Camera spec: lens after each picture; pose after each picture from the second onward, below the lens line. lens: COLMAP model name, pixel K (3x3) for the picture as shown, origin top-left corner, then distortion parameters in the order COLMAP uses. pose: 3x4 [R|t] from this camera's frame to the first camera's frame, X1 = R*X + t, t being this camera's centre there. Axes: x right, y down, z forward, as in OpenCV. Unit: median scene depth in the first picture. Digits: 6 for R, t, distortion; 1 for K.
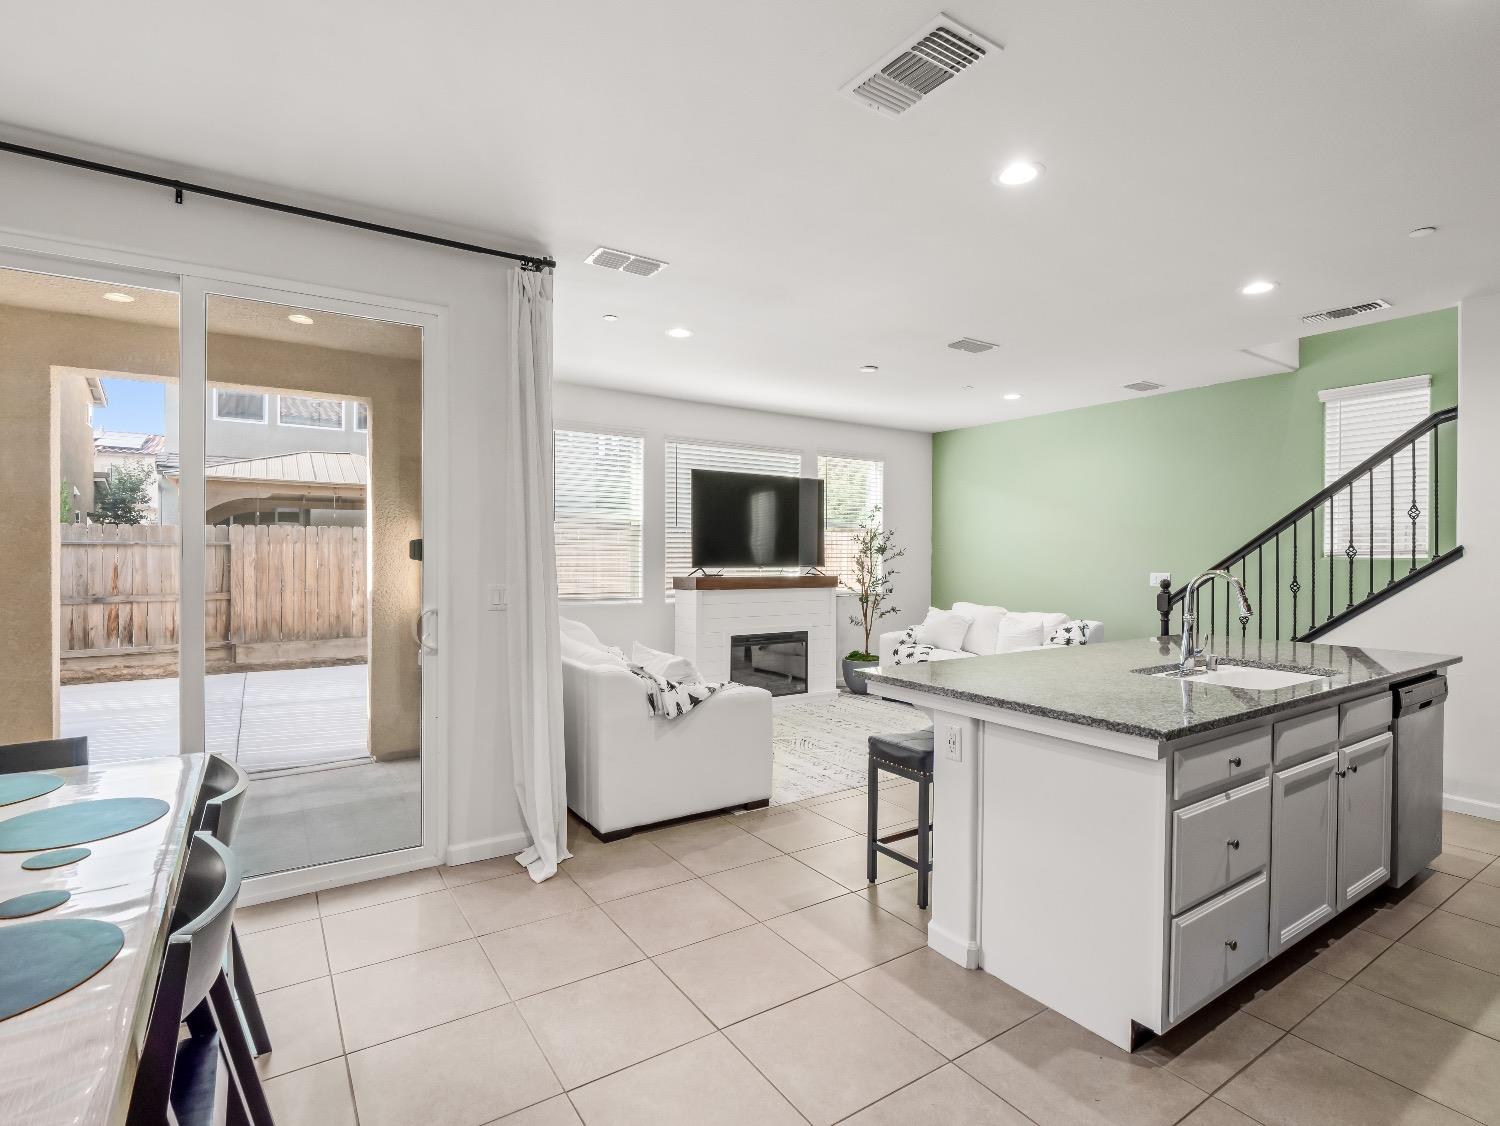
lens RADIAL K [[749.7, 0, 750.2], [0, 749.7, 561.2], [0, 0, 1]] dist [-0.009077, -0.003375]
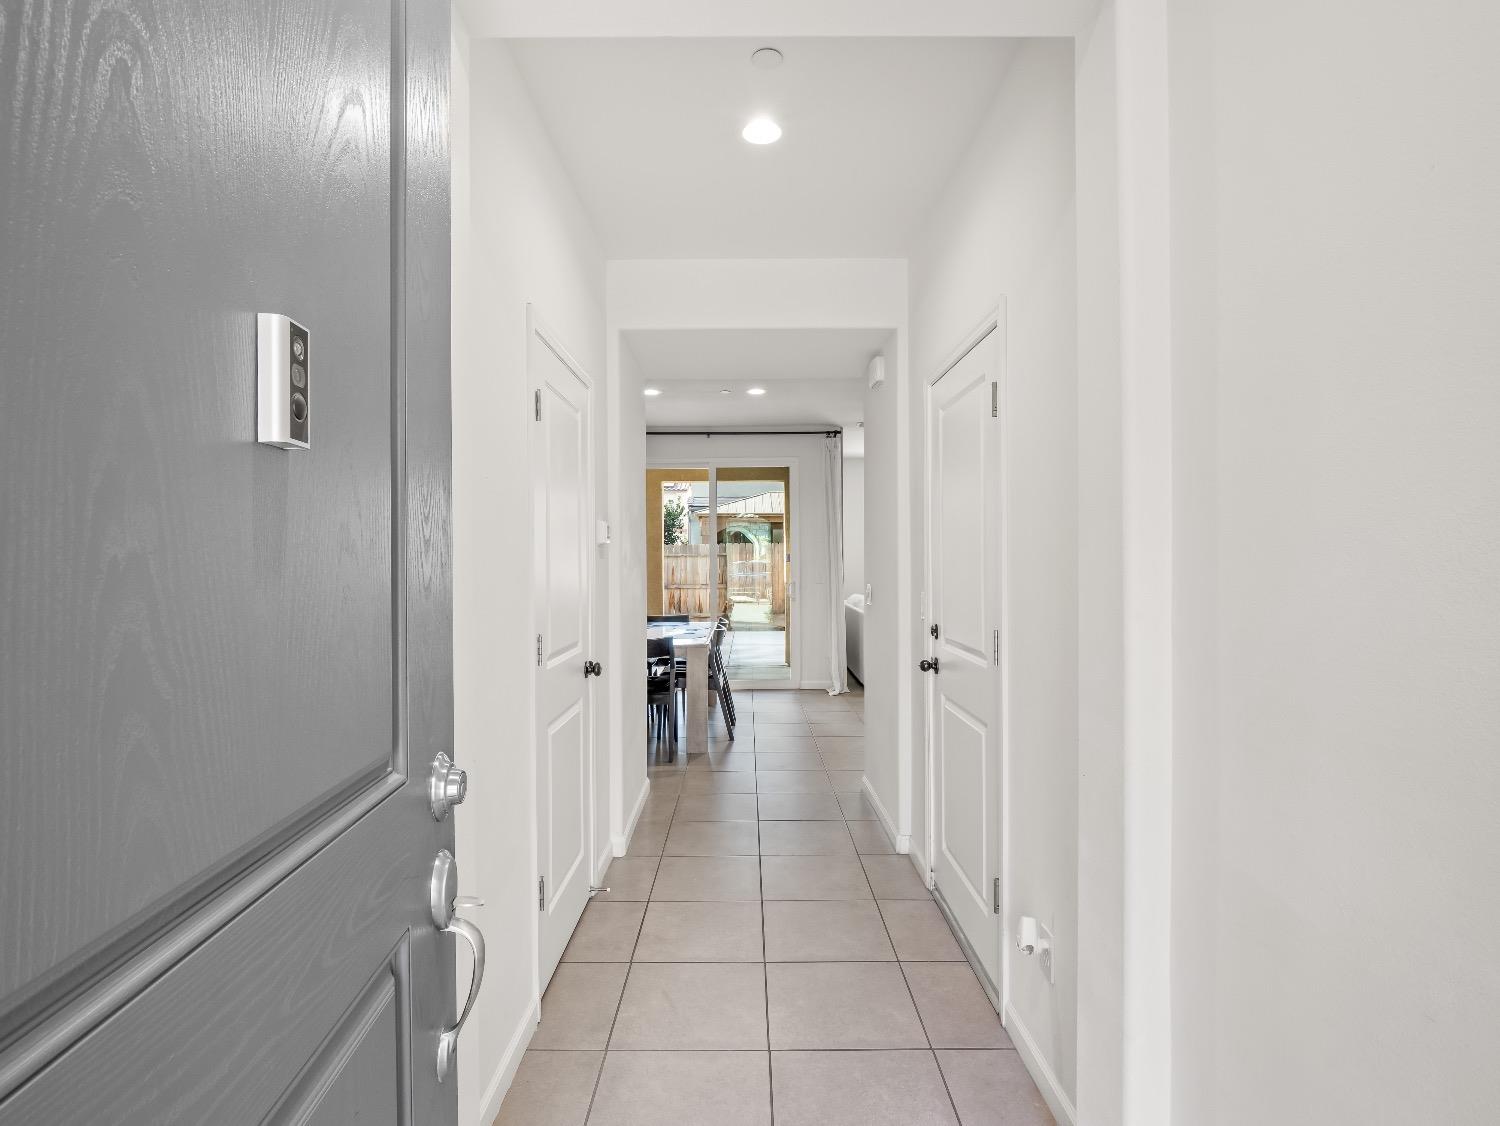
lens RADIAL K [[749.7, 0, 747.7], [0, 749.7, 561.2], [0, 0, 1]] dist [-0.009077, -0.003375]
pose [[0.834557, -0.004764, -0.550900, 0.276050], [-0.000409, 0.999957, -0.009266, 0.006555], [0.550921, 0.007958, 0.834519, -0.388469]]
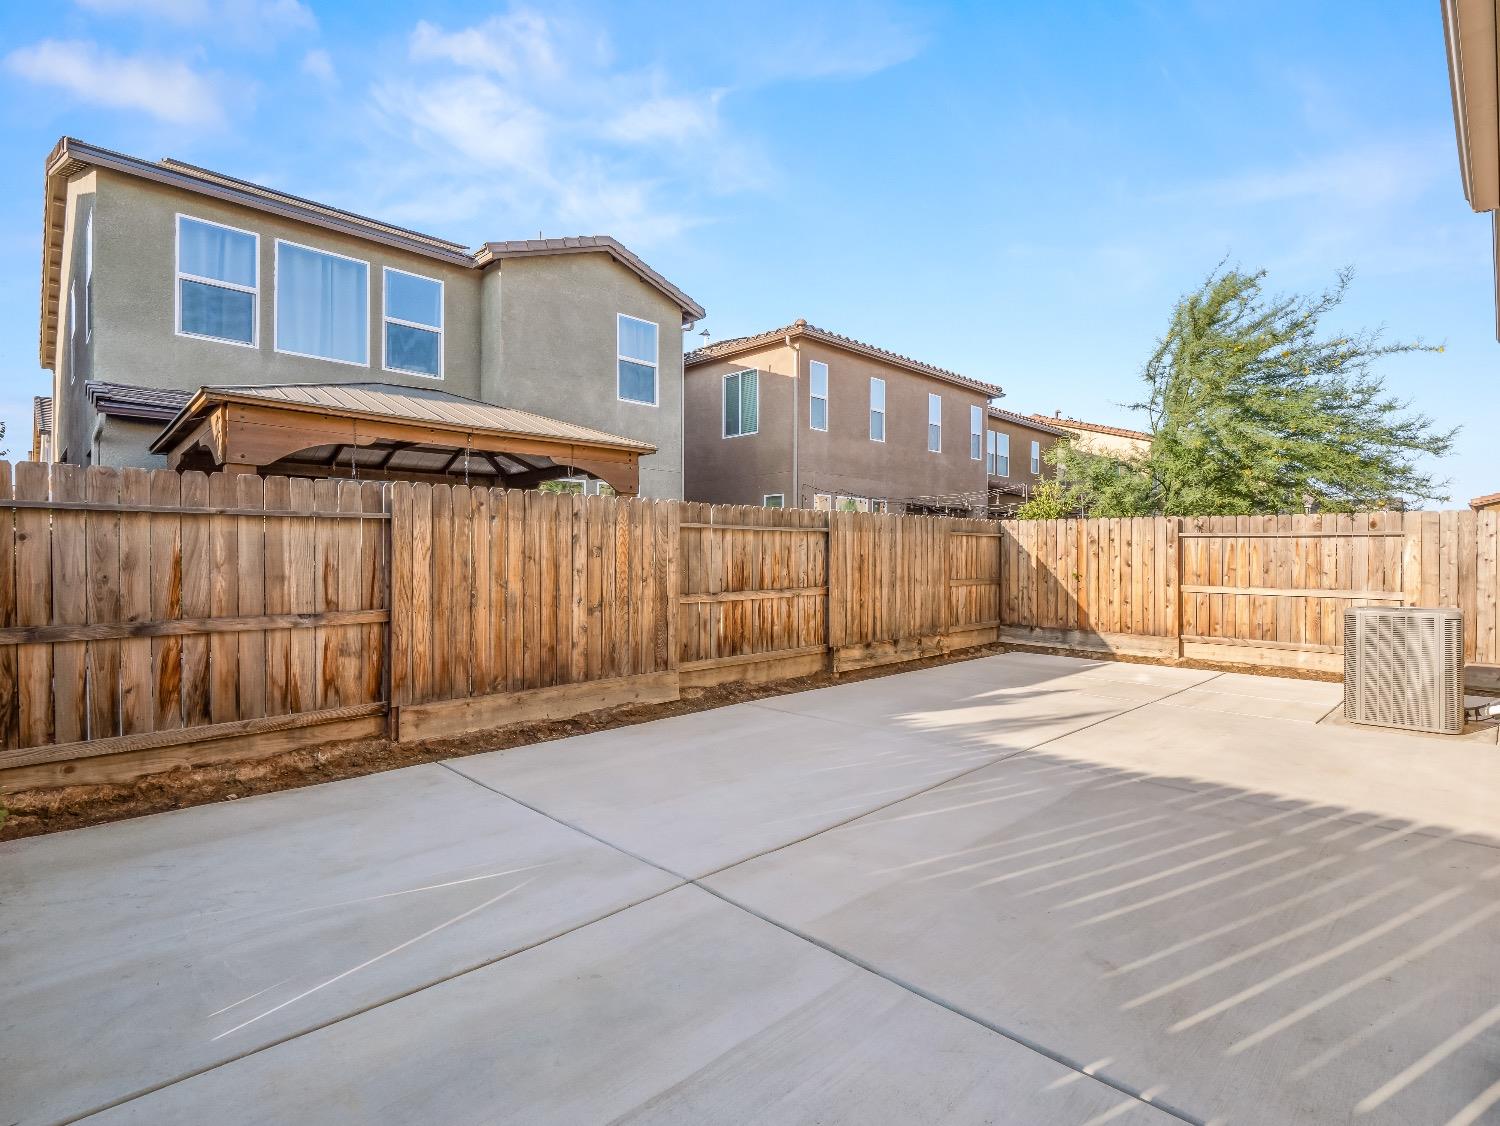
lens RADIAL K [[749.7, 0, 747.3], [0, 749.7, 557.7], [0, 0, 1]] dist [-0.009077, -0.003375]
pose [[0.981401, 0.000299, 0.191968, -0.574624], [0.001655, 0.999948, -0.010022, 0.011776], [-0.191961, 0.010153, 0.981350, 0.450181]]
